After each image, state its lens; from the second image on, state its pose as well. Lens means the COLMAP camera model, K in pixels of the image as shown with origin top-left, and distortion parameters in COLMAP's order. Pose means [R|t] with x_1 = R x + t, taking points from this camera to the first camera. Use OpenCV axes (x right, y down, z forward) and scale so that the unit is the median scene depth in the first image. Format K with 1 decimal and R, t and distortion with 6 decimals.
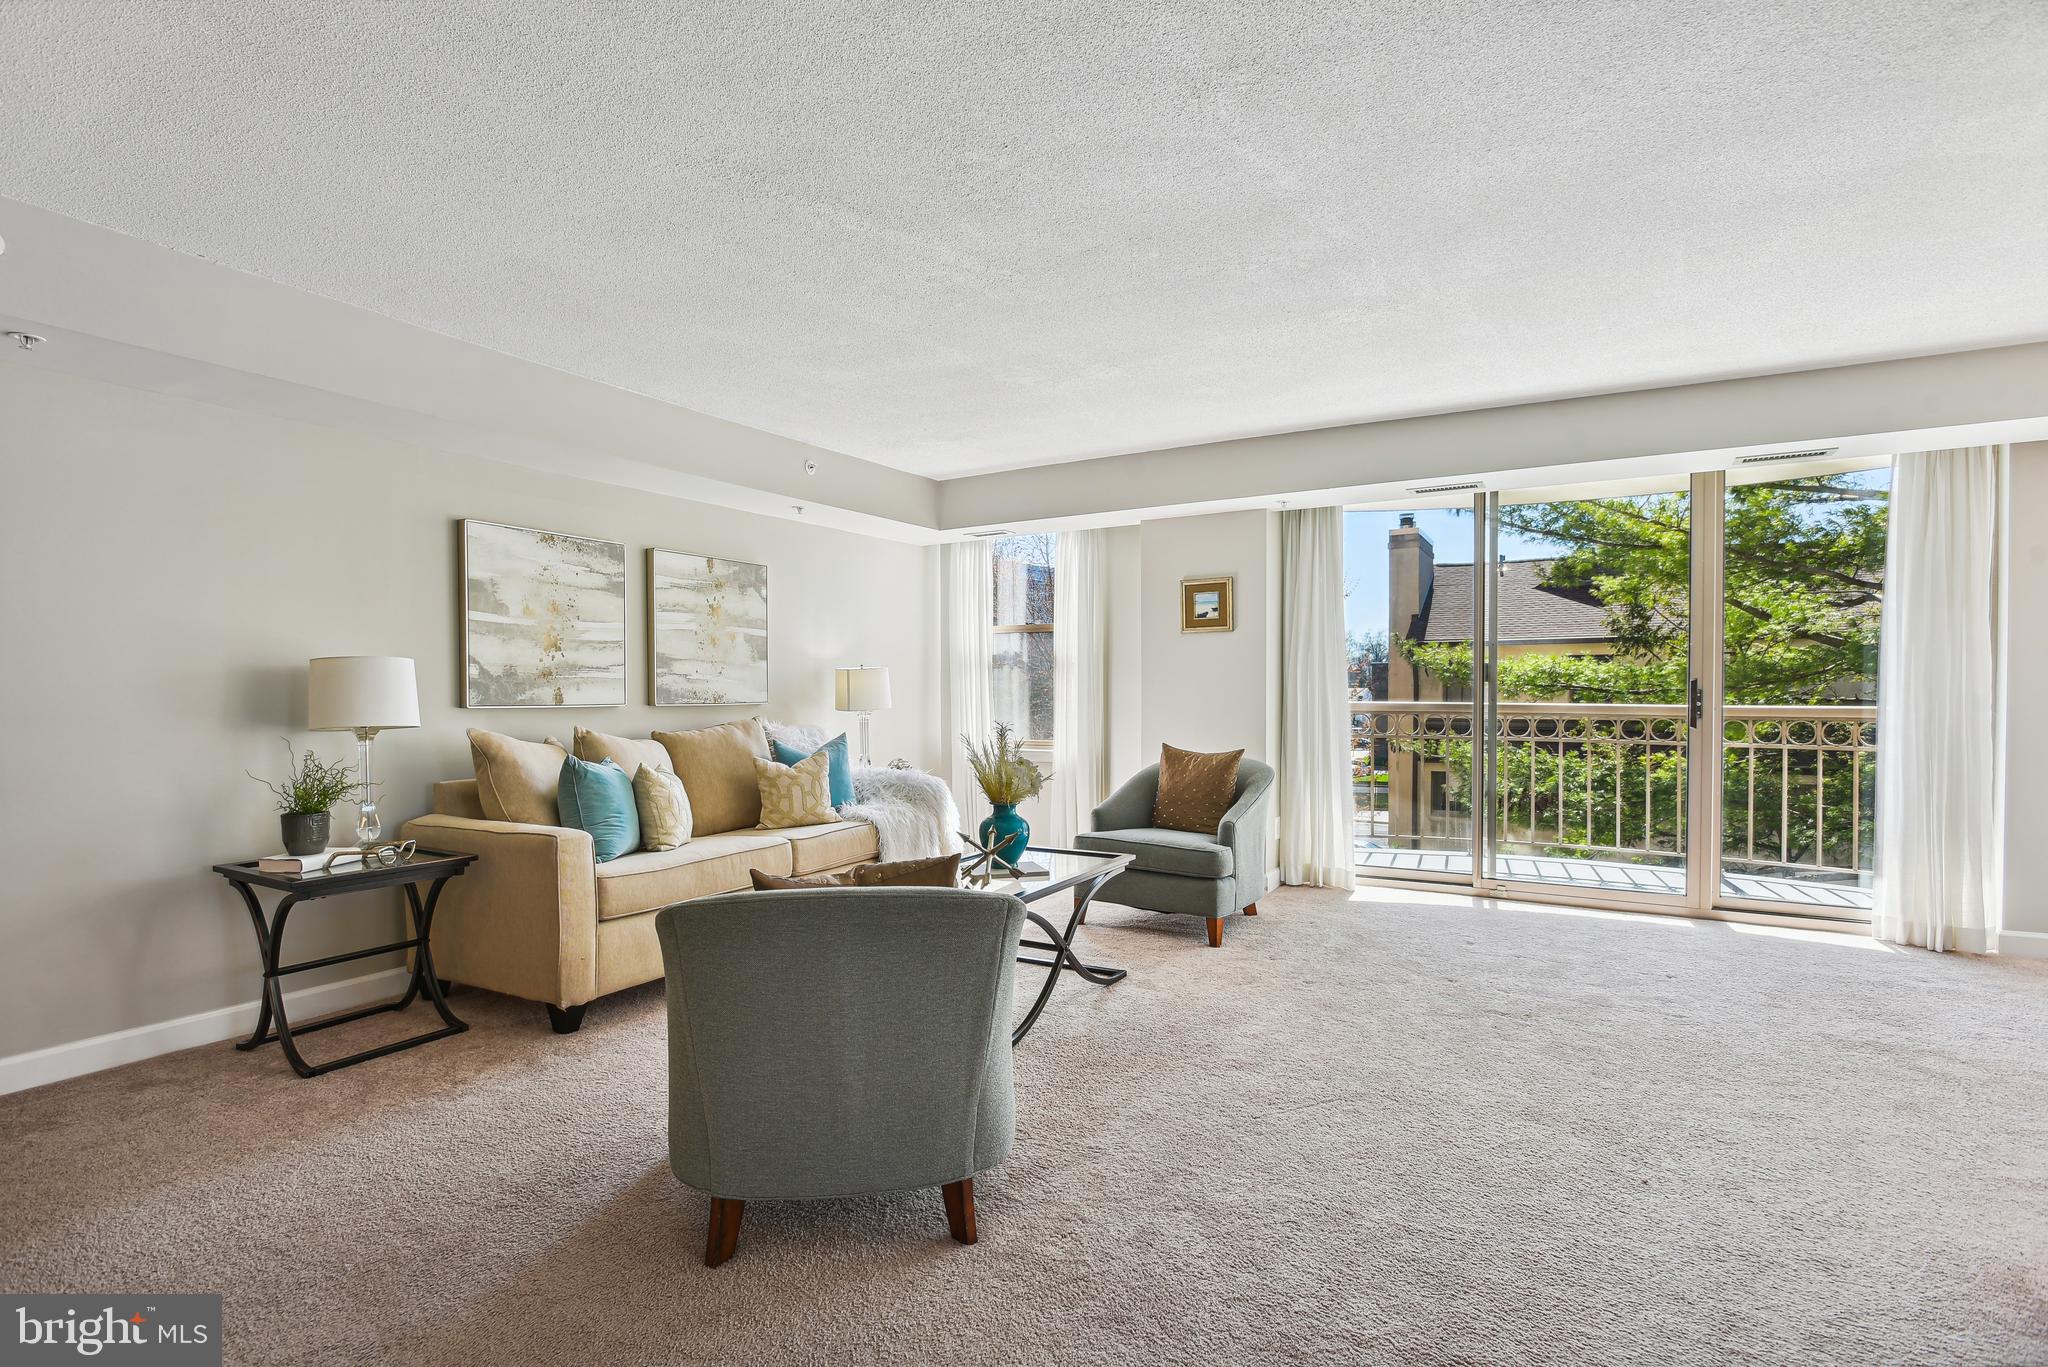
lens RADIAL K [[964.2, 0, 996.0], [0, 964.2, 706.3], [0, 0, 1]] dist [-0.032170, -0.000167]
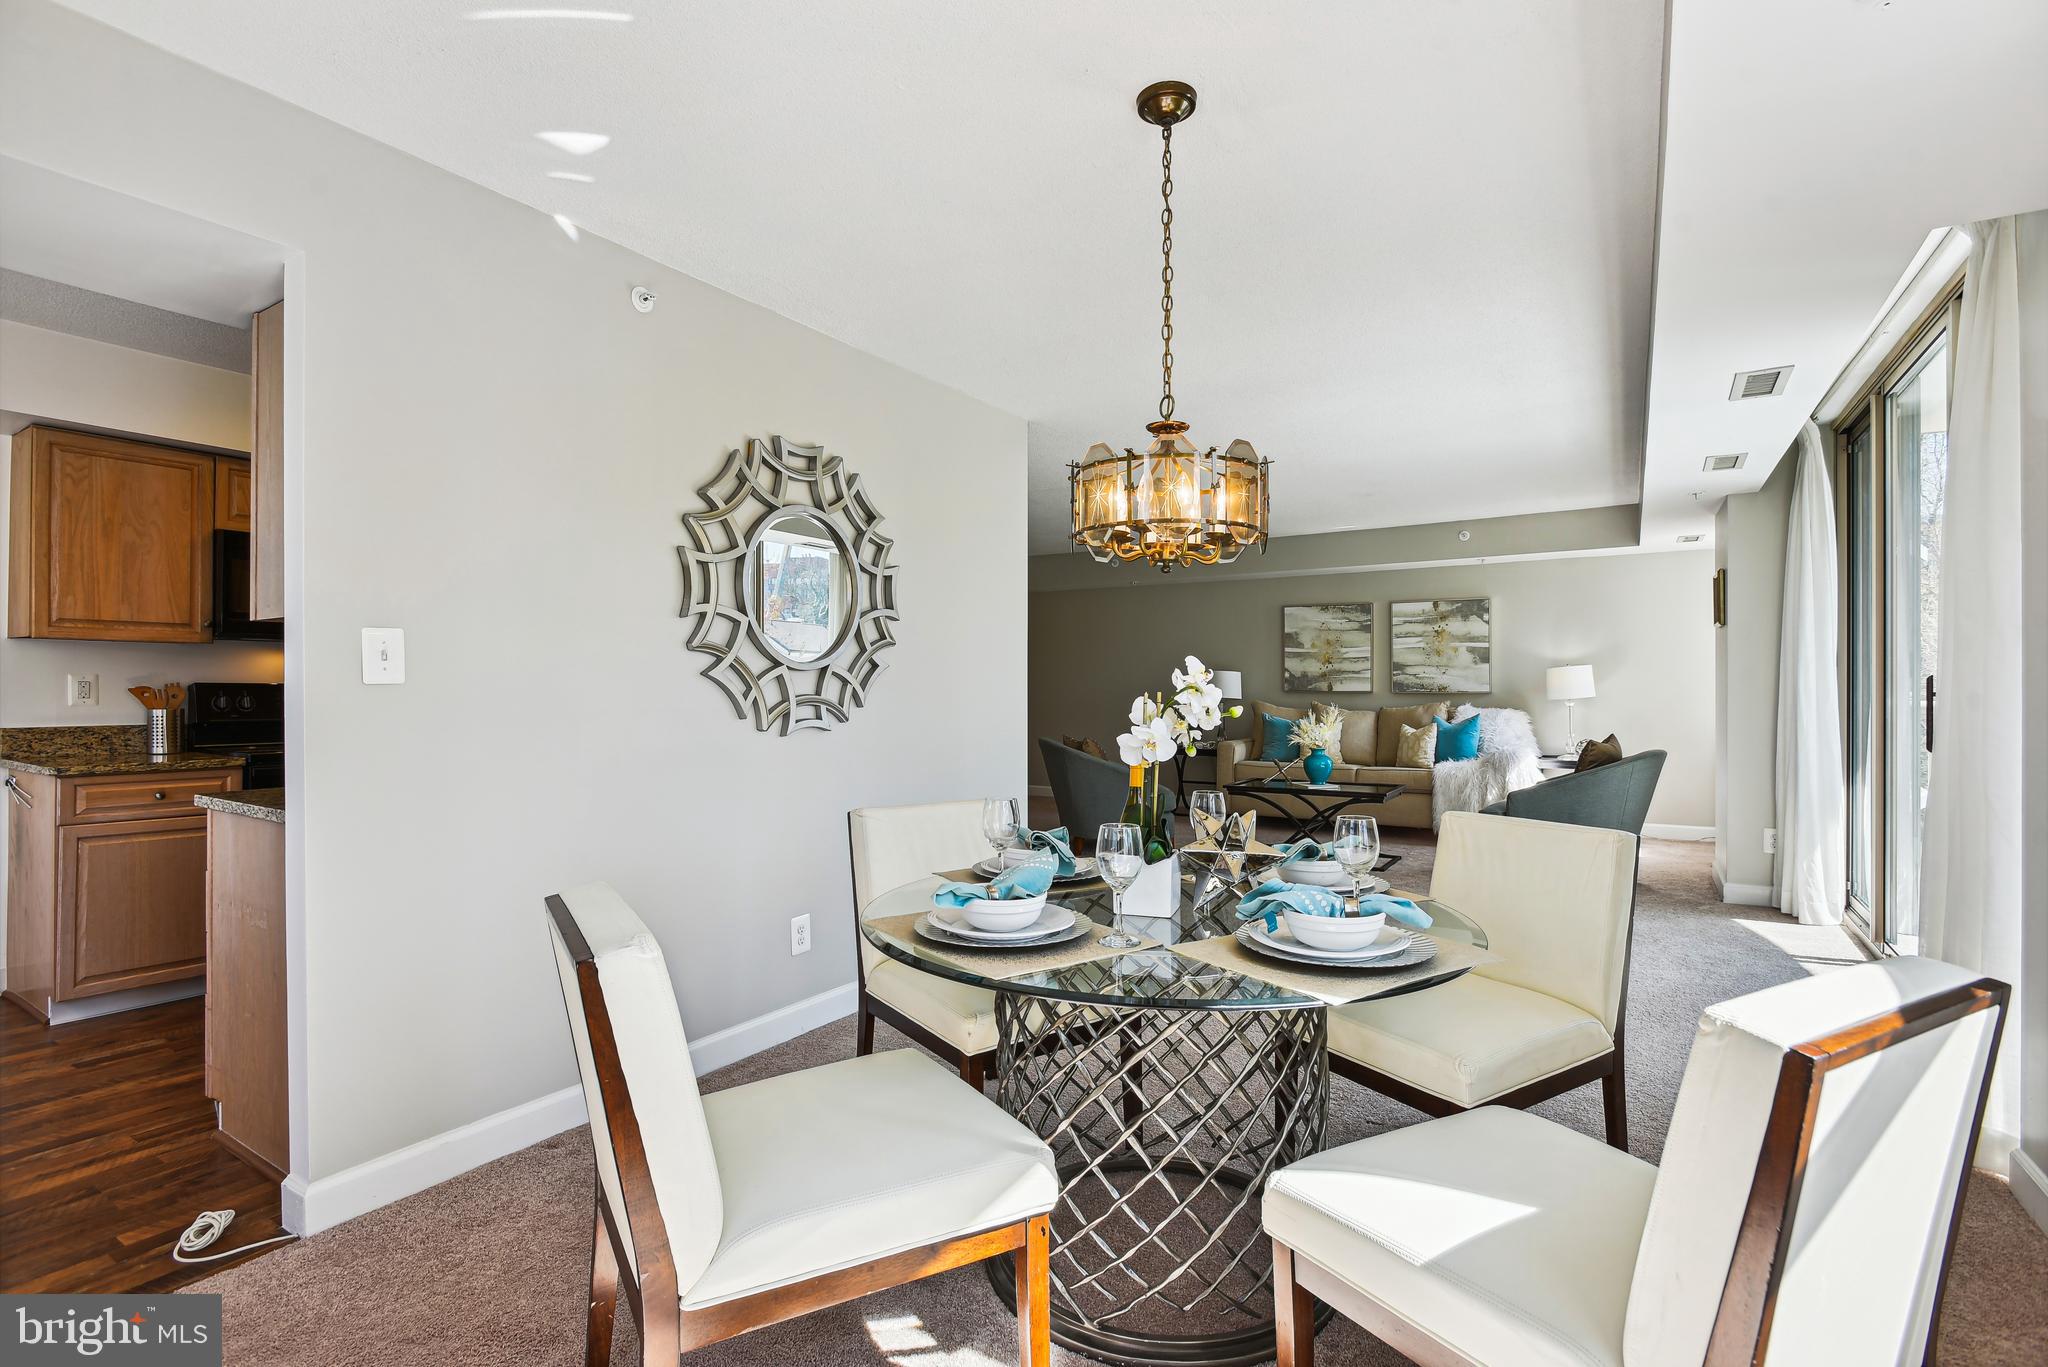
lens RADIAL K [[971.0, 0, 1024.0], [0, 971.0, 683.5], [0, 0, 1]] dist [-0.005324, -0.000393]
pose [[-0.016947, 0.003520, -0.999850, 1.566435], [-0.013776, 0.999898, 0.003754, -0.015865], [0.999761, 0.013838, -0.016896, 0.399266]]
